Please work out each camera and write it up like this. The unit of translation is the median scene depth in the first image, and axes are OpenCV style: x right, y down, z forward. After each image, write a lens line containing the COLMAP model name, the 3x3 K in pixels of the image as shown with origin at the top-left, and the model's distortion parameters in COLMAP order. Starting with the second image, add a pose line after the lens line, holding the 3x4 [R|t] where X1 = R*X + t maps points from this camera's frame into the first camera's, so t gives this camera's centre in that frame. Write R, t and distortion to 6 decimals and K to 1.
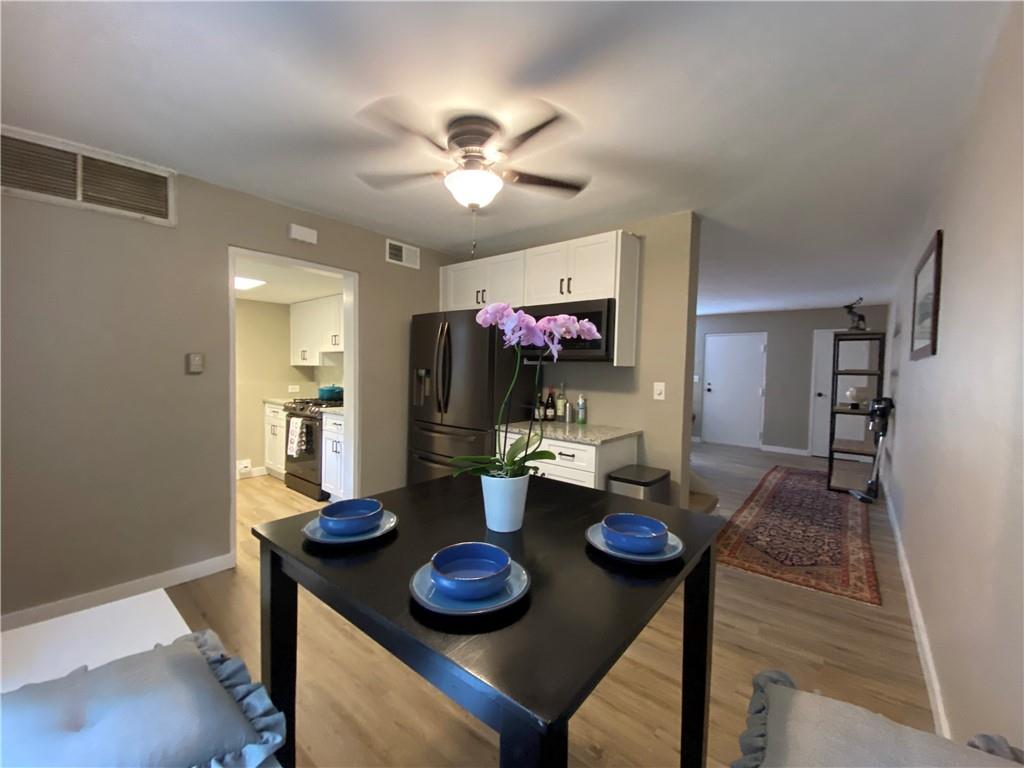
lens RADIAL K [[415.5, 0, 512.0], [0, 415.5, 384.0], [0, 0, 1]] dist [0.058849, -0.043639]
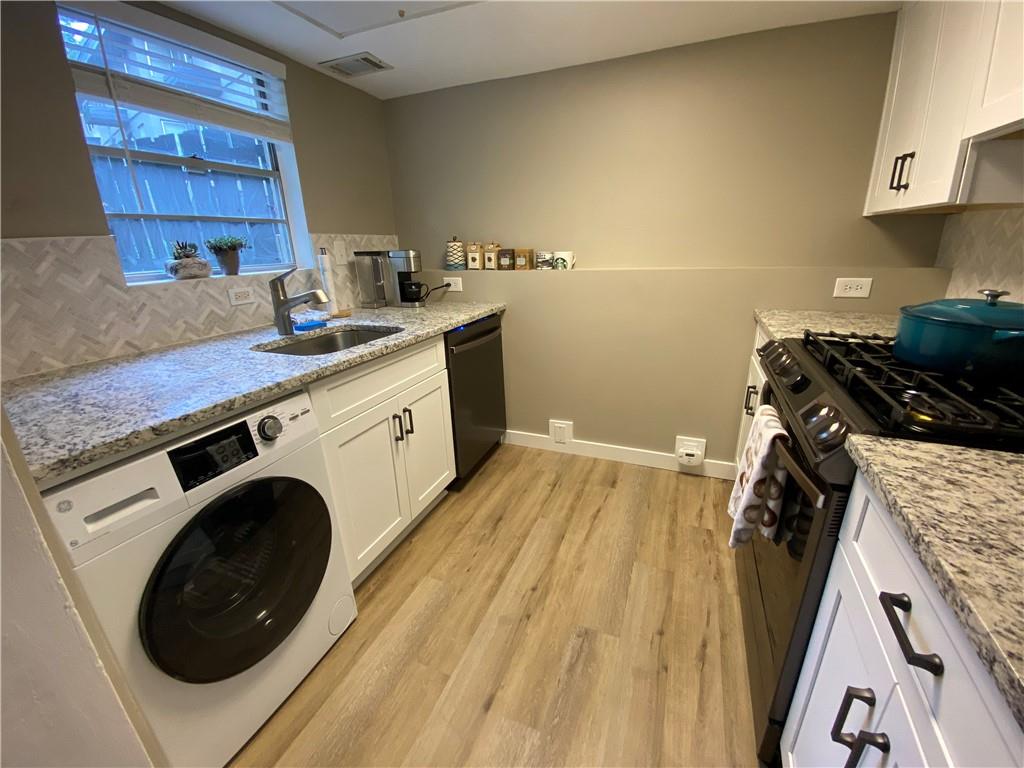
lens RADIAL K [[417.4, 0, 512.0], [0, 417.4, 384.0], [0, 0, 1]] dist [0.021612, -0.019945]
pose [[0.293552, 0.281645, -0.913512, -0.449779], [-0.000625, 0.955669, 0.294442, -0.023382], [0.955943, -0.085863, 0.280715, 1.078961]]
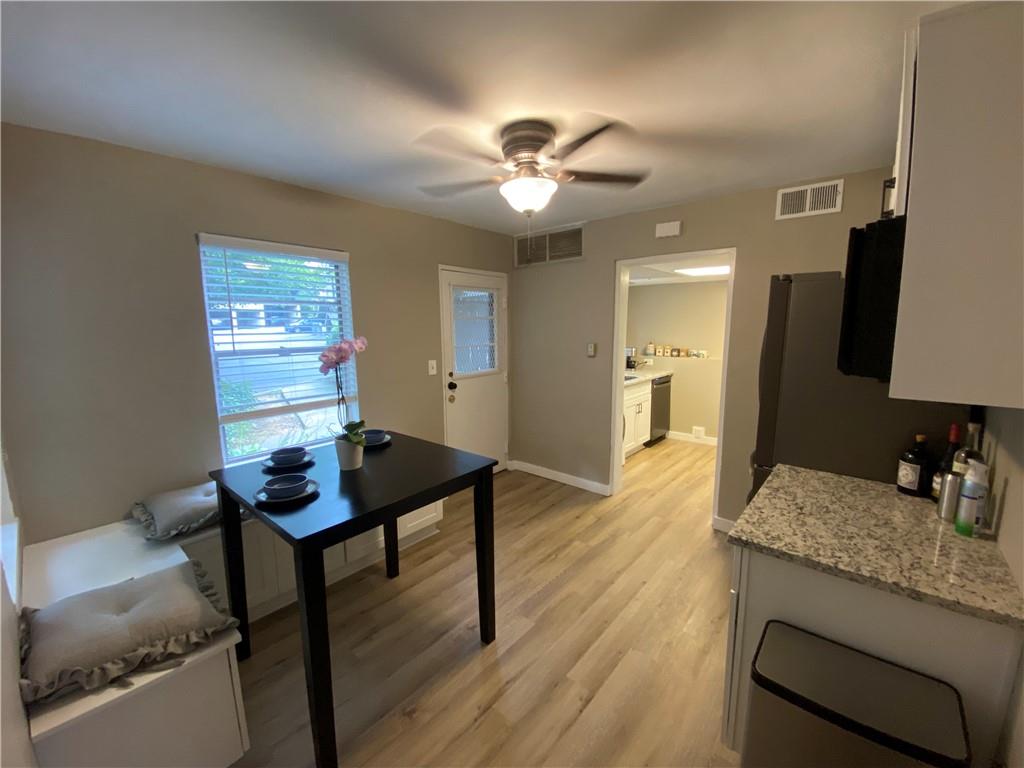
lens RADIAL K [[415.5, 0, 512.0], [0, 415.5, 384.0], [0, 0, 1]] dist [0.058849, -0.043639]
pose [[-0.015479, 0.124460, -0.992104, 0.605325], [-0.031279, 0.991677, 0.124895, -0.086899], [0.999391, 0.032965, -0.011457, 0.619475]]
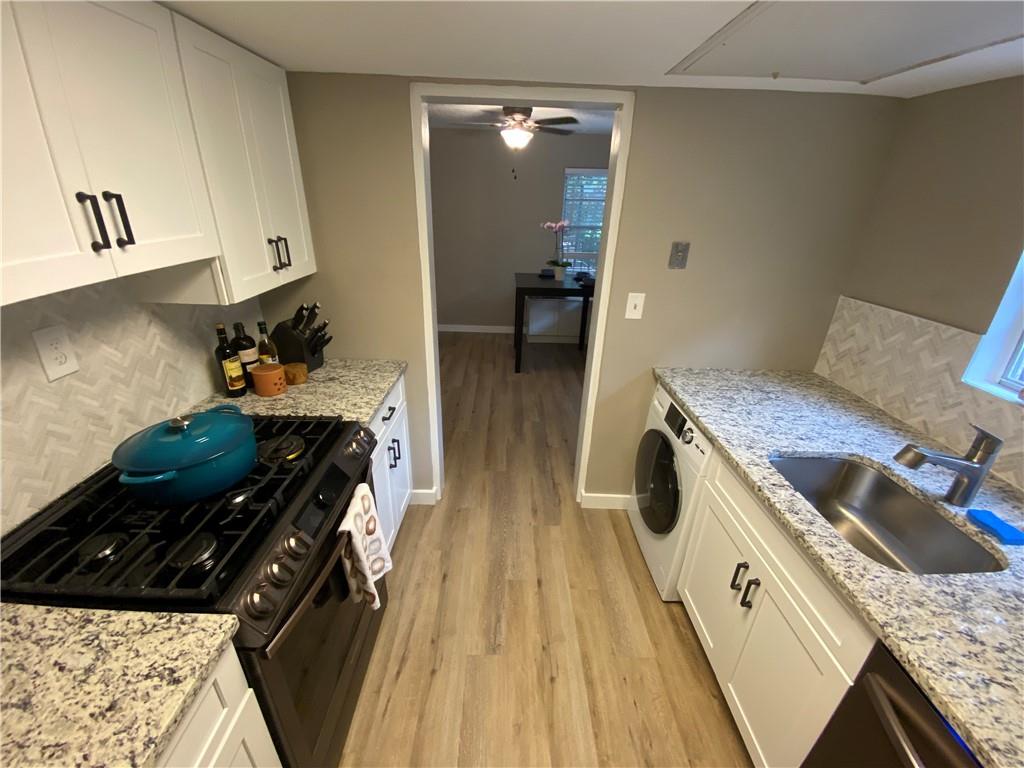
lens RADIAL K [[415.5, 0, 512.0], [0, 415.5, 384.0], [0, 0, 1]] dist [0.058849, -0.043639]
pose [[-0.643876, -0.342300, 0.684291, -1.049947], [-0.013656, 0.899345, 0.437026, -0.190202], [-0.765008, 0.272046, -0.583741, 1.477276]]
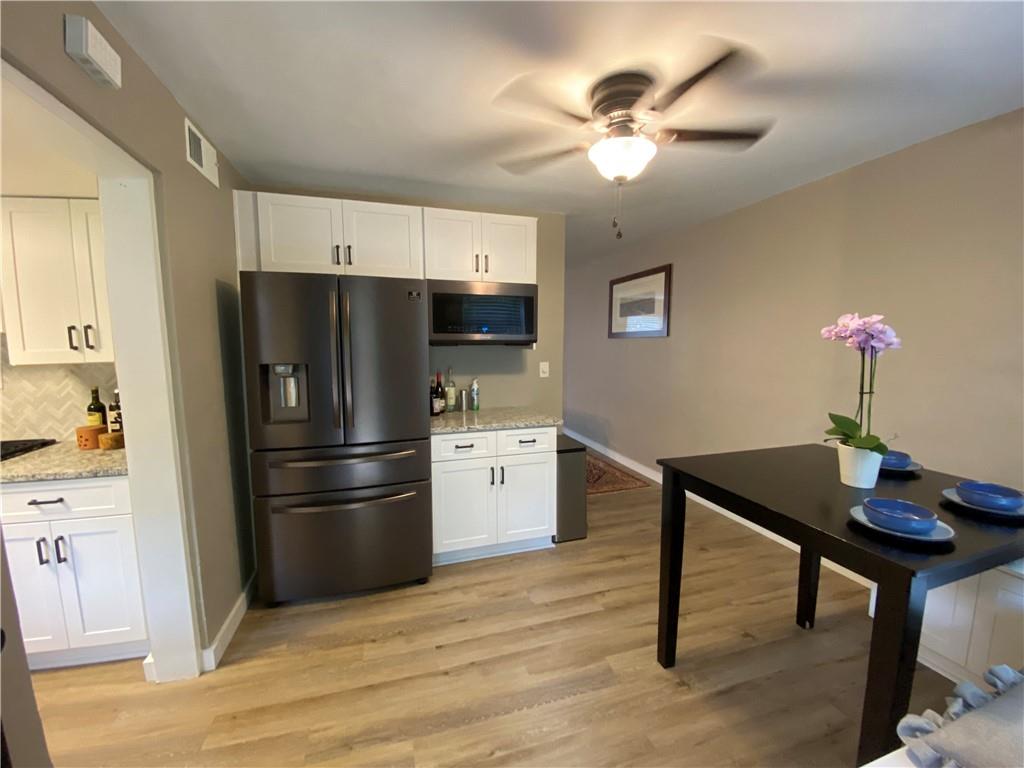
lens RADIAL K [[415.5, 0, 512.0], [0, 415.5, 384.0], [0, 0, 1]] dist [0.058849, -0.043639]
pose [[0.548000, -0.109591, 0.829268, -0.626843], [0.049633, 0.993894, 0.098549, -0.059486], [-0.835004, -0.012845, 0.550093, 0.438411]]
